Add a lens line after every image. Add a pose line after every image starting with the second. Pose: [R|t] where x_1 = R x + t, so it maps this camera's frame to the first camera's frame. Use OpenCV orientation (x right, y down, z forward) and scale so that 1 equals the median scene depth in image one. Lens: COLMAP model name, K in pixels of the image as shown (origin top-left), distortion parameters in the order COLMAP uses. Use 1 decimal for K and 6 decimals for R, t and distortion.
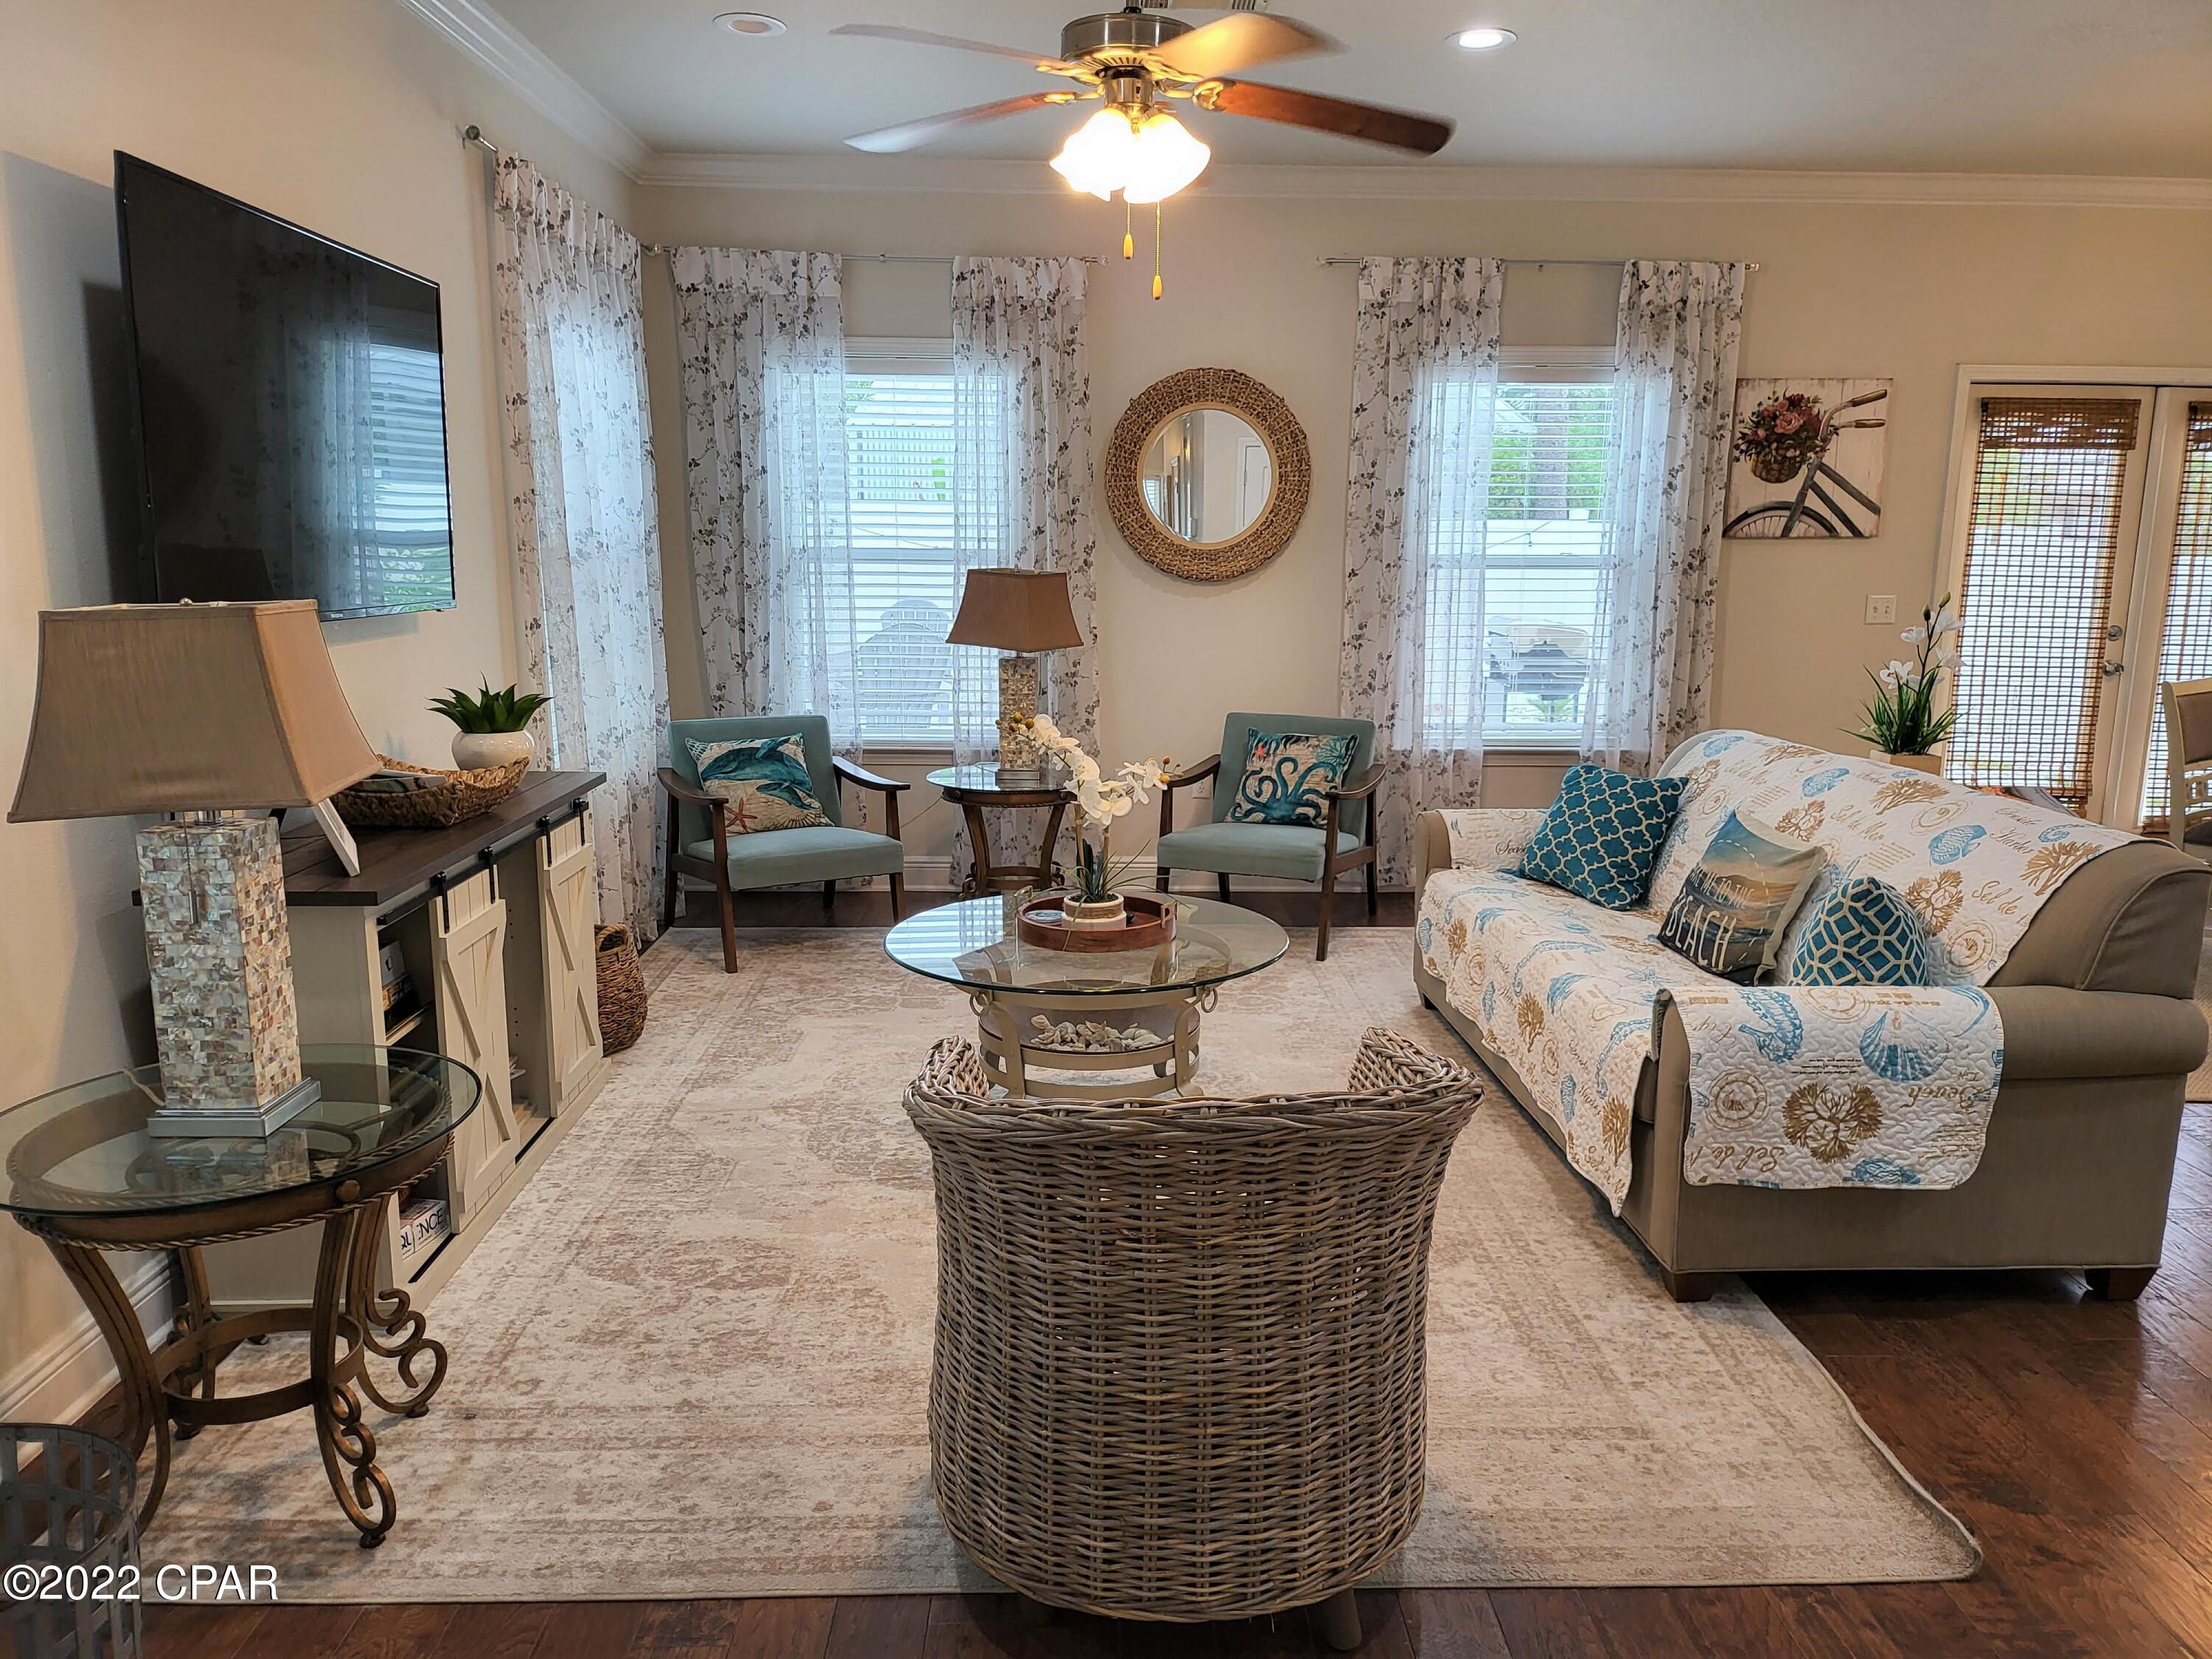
lens RADIAL K [[1547.9, 0, 1128.9], [0, 1547.9, 844.0], [0, 0, 1]] dist [0.070928, -0.073676]
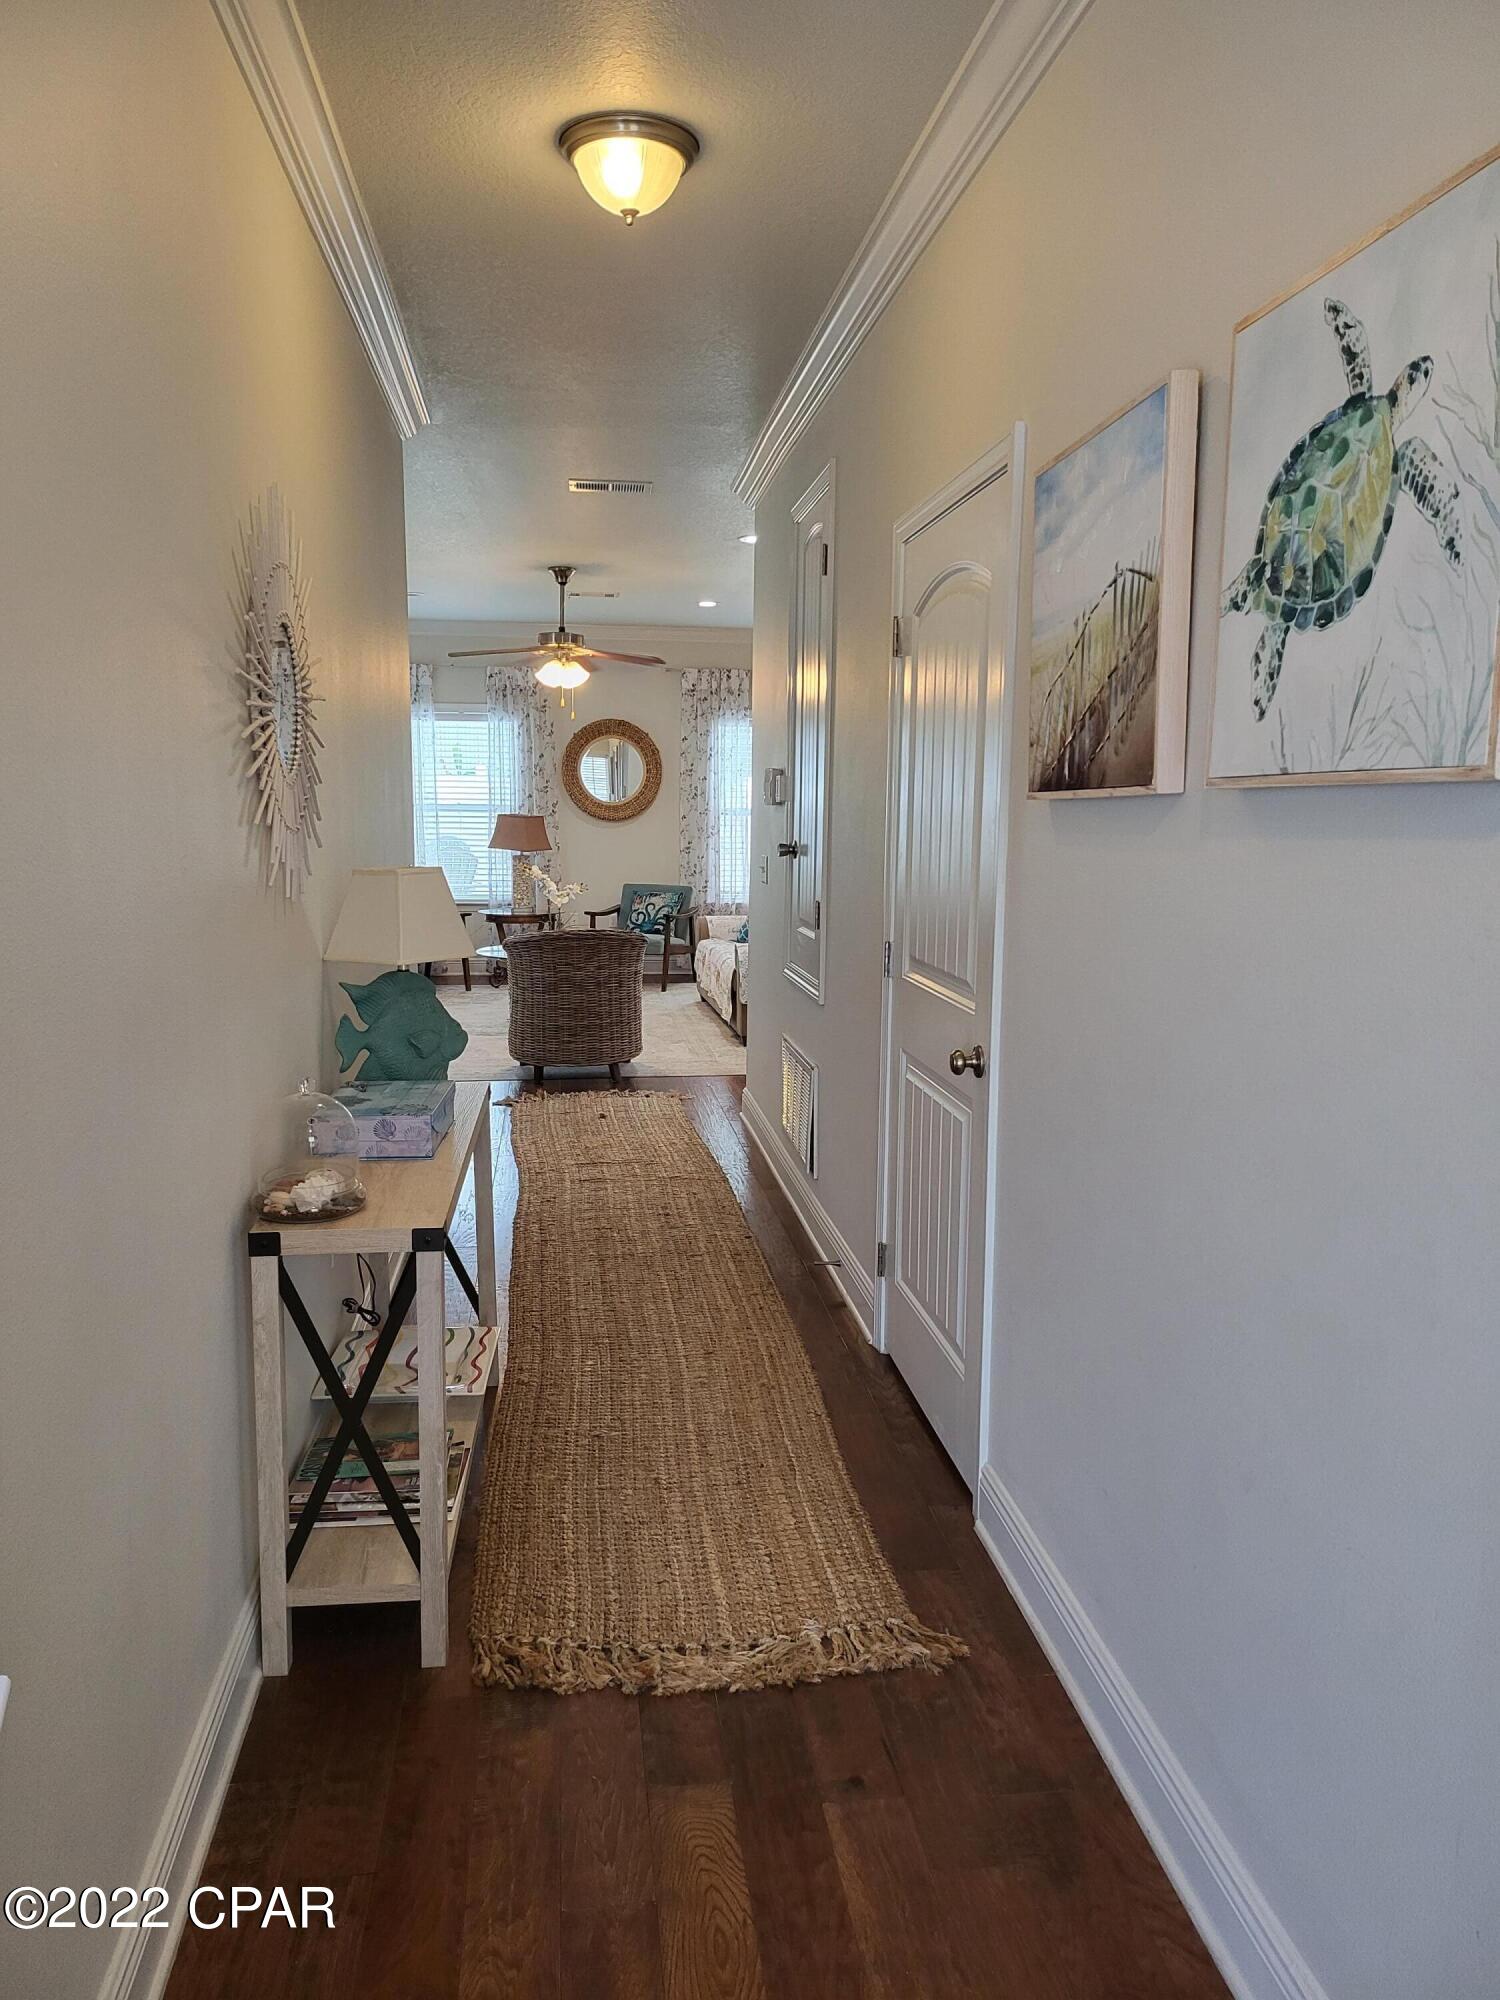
lens RADIAL K [[1402.6, 0, 754.0], [0, 1402.6, 1022.0], [0, 0, 1]] dist [0.063813, -0.068872]
pose [[0.994473, -0.015090, 0.103905, 0.040505], [0.018628, 0.999276, -0.033159, 0.171133], [-0.103330, 0.034911, 0.994034, -0.905813]]
